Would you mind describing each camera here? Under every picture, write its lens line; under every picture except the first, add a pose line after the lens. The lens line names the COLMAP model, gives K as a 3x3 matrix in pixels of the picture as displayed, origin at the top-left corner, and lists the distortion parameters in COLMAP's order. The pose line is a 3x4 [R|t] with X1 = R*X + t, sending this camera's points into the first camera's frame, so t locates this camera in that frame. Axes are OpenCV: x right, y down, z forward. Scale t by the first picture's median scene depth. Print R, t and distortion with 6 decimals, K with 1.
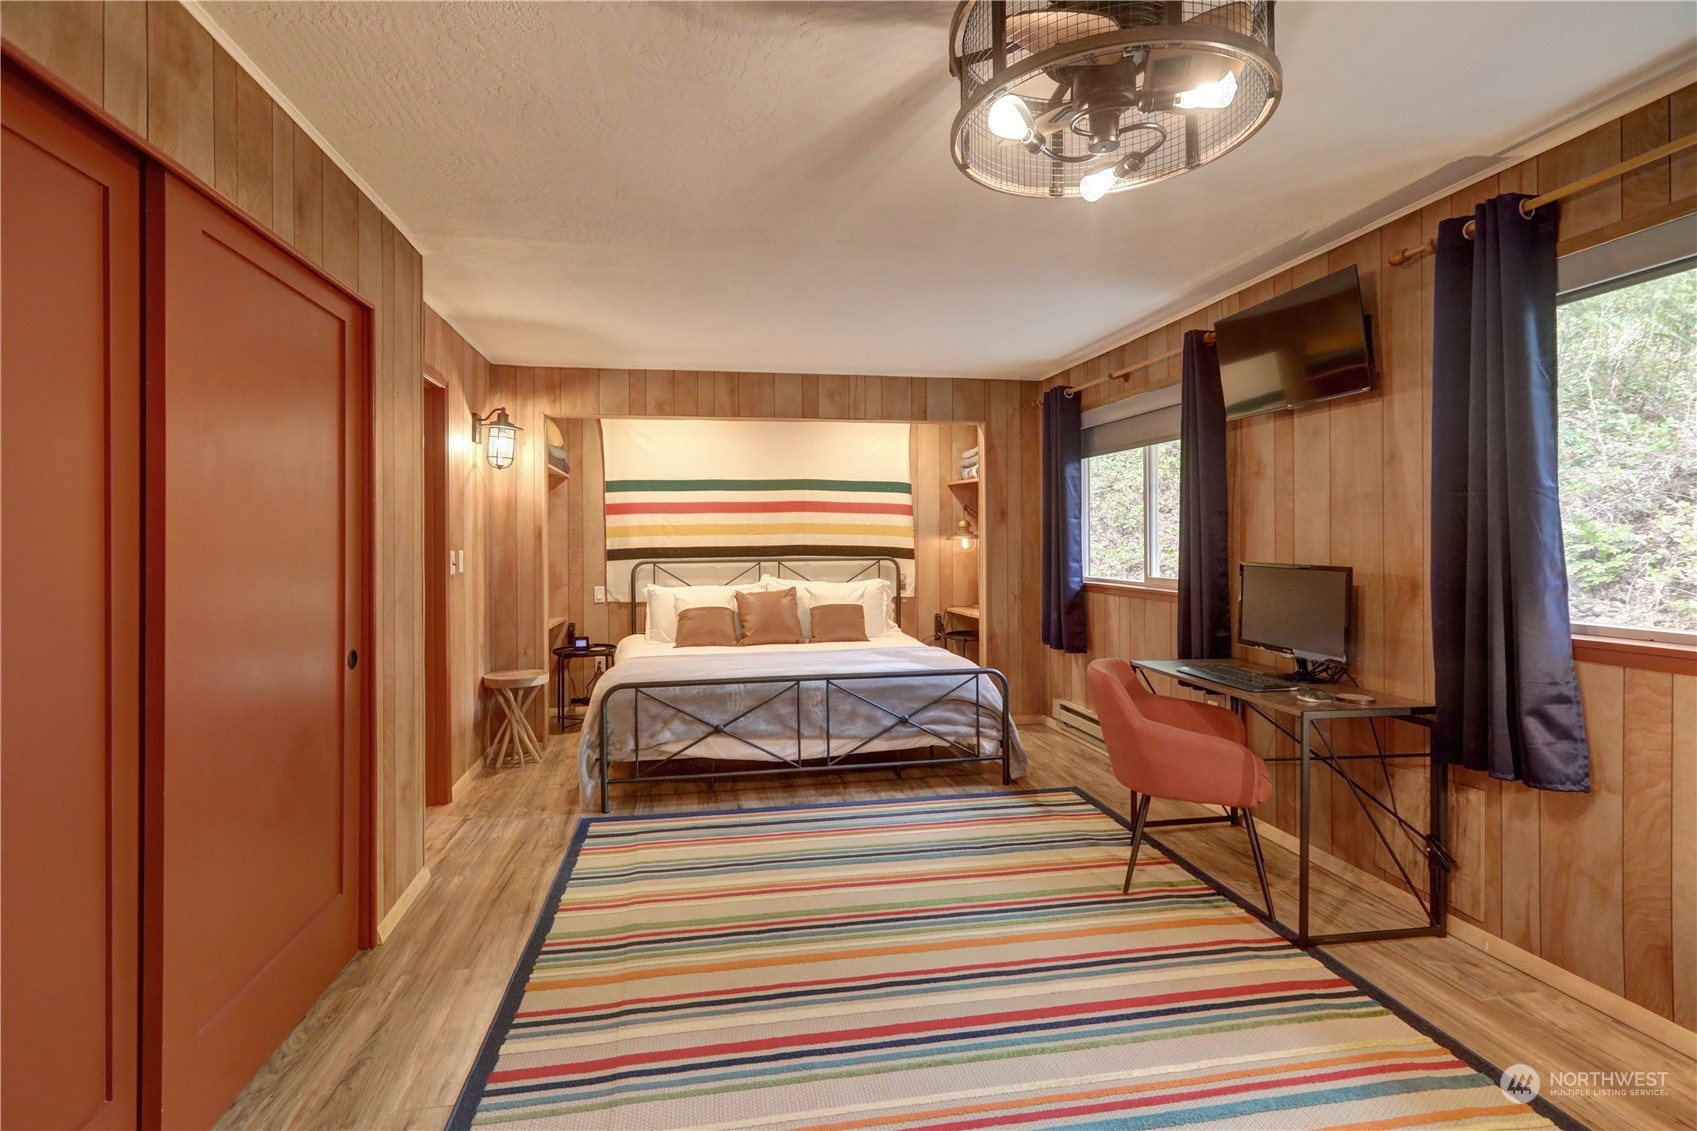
lens RADIAL K [[782.3, 0, 837.9], [0, 782.3, 550.4], [0, 0, 1]] dist [-0.010423, 0.001721]
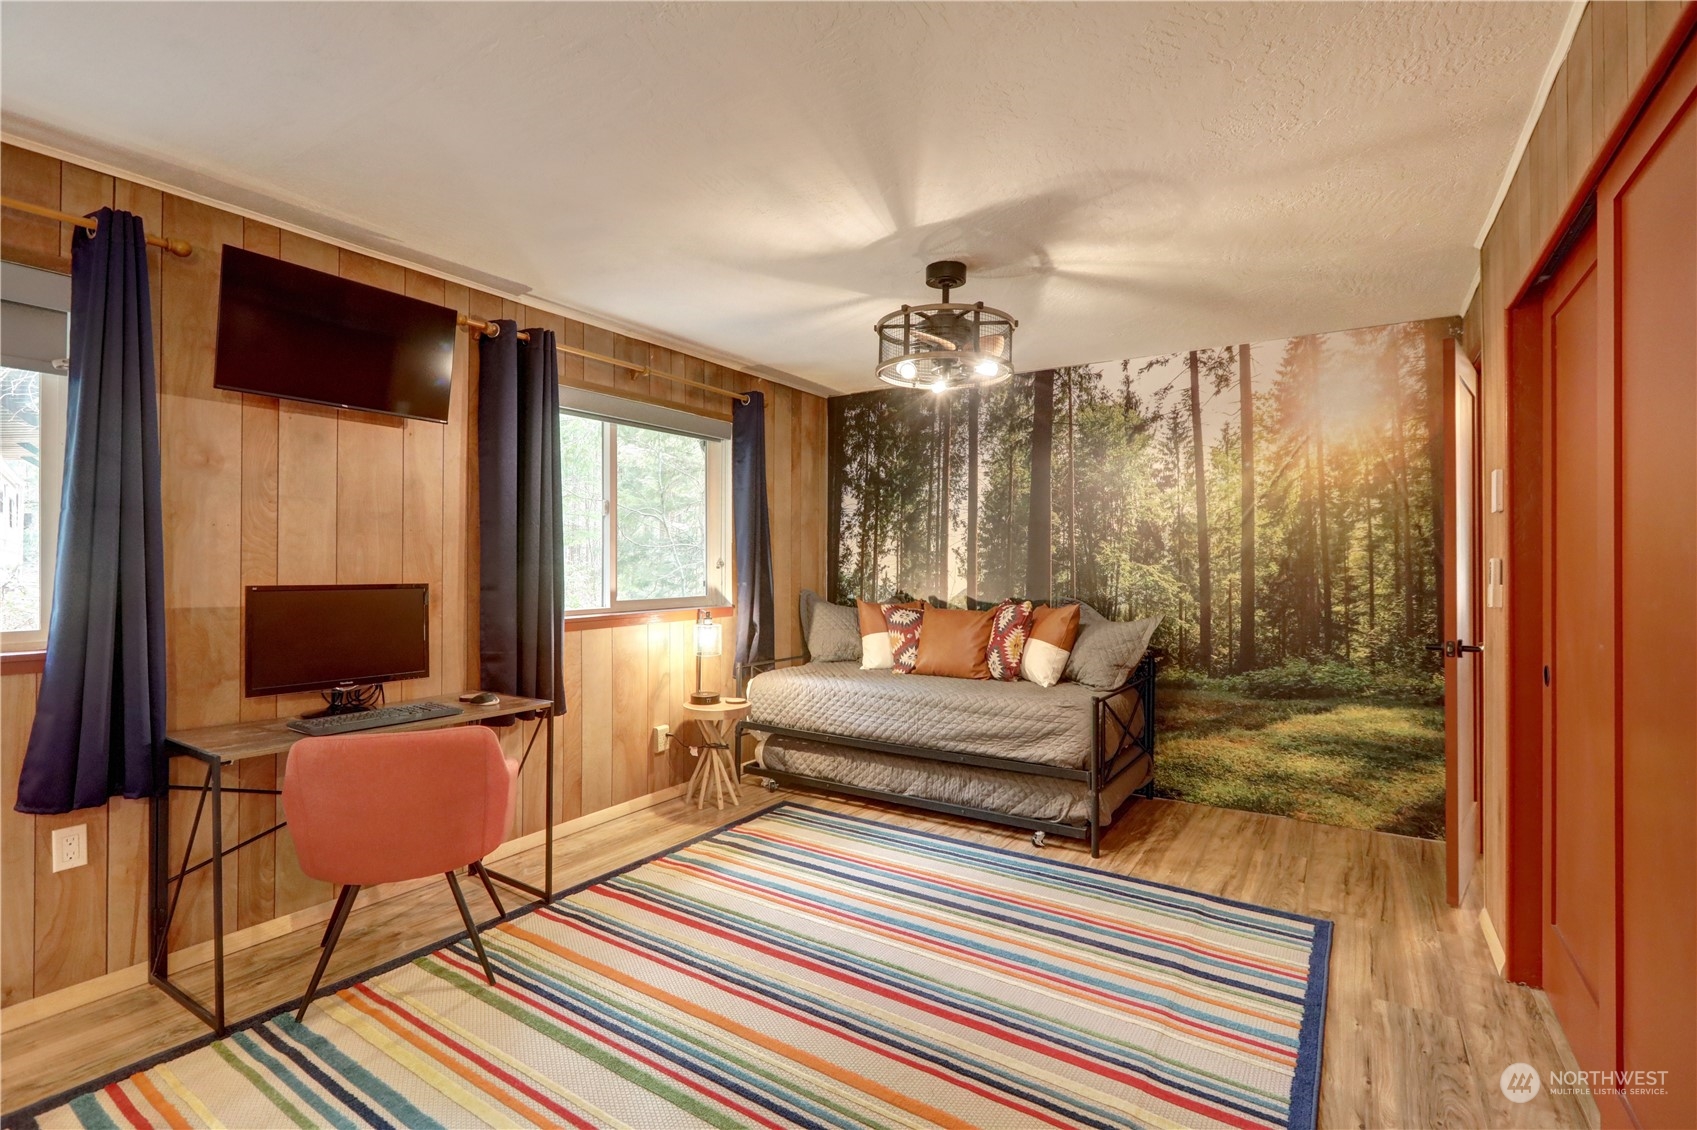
lens RADIAL K [[782.3, 0, 840.7], [0, 782.3, 556.4], [0, 0, 1]] dist [-0.010423, 0.001721]
pose [[-0.725534, 0.001170, 0.688186, -0.461109], [0.004526, 0.999985, 0.003072, -0.015825], [-0.688172, 0.005344, -0.725528, 1.314919]]
